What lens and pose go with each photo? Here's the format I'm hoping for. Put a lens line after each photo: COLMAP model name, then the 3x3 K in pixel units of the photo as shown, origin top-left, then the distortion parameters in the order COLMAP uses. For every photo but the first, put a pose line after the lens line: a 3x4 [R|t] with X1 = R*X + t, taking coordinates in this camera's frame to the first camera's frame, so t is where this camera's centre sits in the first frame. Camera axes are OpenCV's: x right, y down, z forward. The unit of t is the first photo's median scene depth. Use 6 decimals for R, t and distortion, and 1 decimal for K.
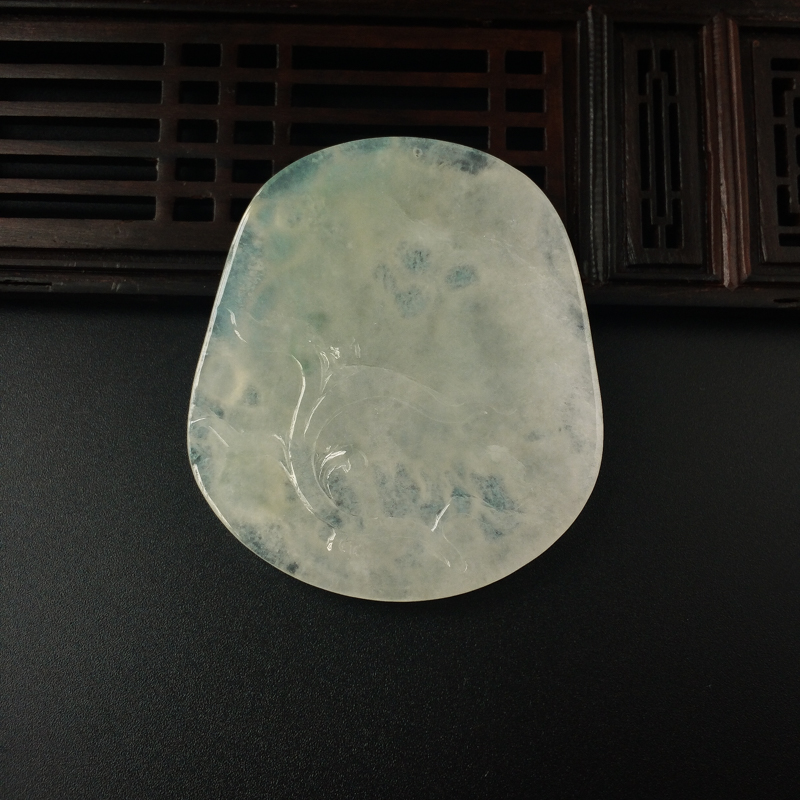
lens RADIAL K [[995.0, 0, 396.4], [0, 995.0, 378.9], [0, 0, 1]] dist [0.077813, -0.192673]
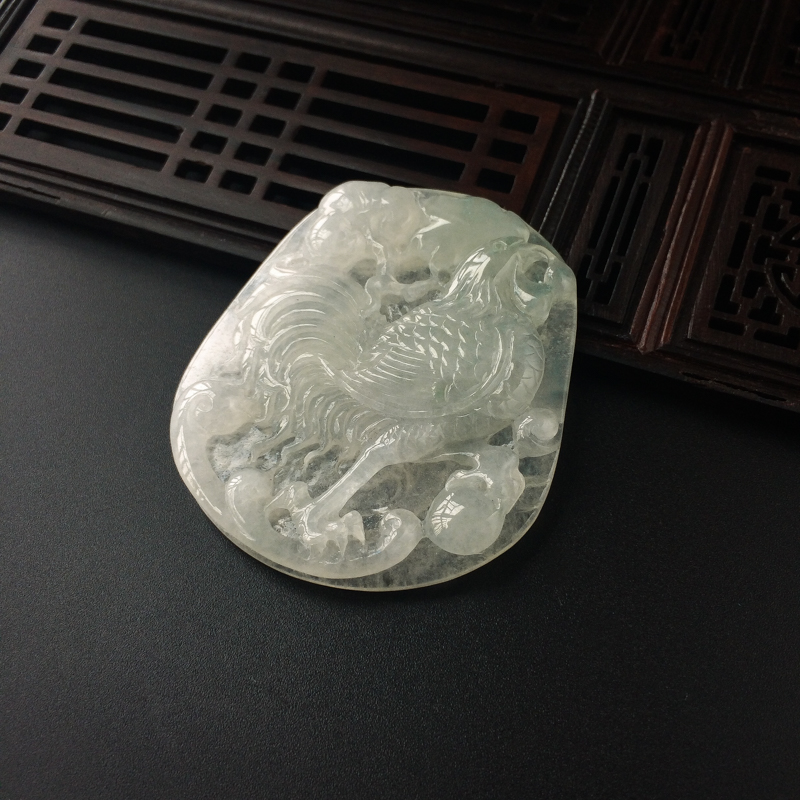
lens RADIAL K [[995.0, 0, 396.4], [0, 995.0, 378.9], [0, 0, 1]] dist [0.077813, -0.192673]
pose [[0.927623, 0.255966, -0.272025, 0.371527], [-0.316049, 0.926021, -0.206392, 0.206232], [0.199071, 0.277427, 0.939896, 0.037734]]
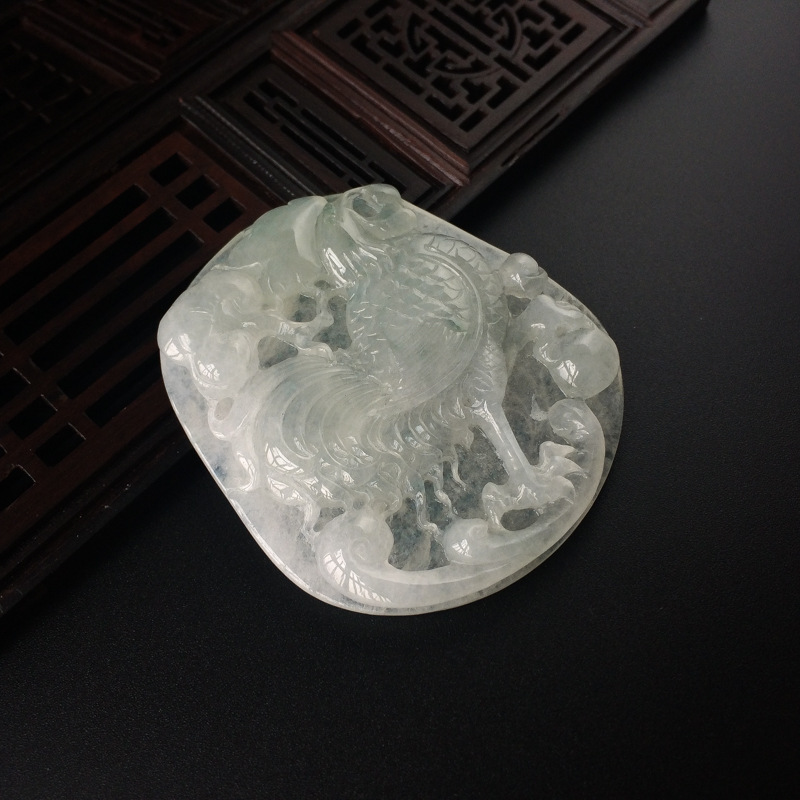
lens RADIAL K [[995.0, 0, 396.4], [0, 995.0, 378.9], [0, 0, 1]] dist [0.077813, -0.192673]
pose [[0.681479, -0.667572, 0.299891, -0.164593], [0.722146, 0.679870, -0.127598, 0.126754], [-0.118706, 0.303520, 0.945402, 0.072682]]
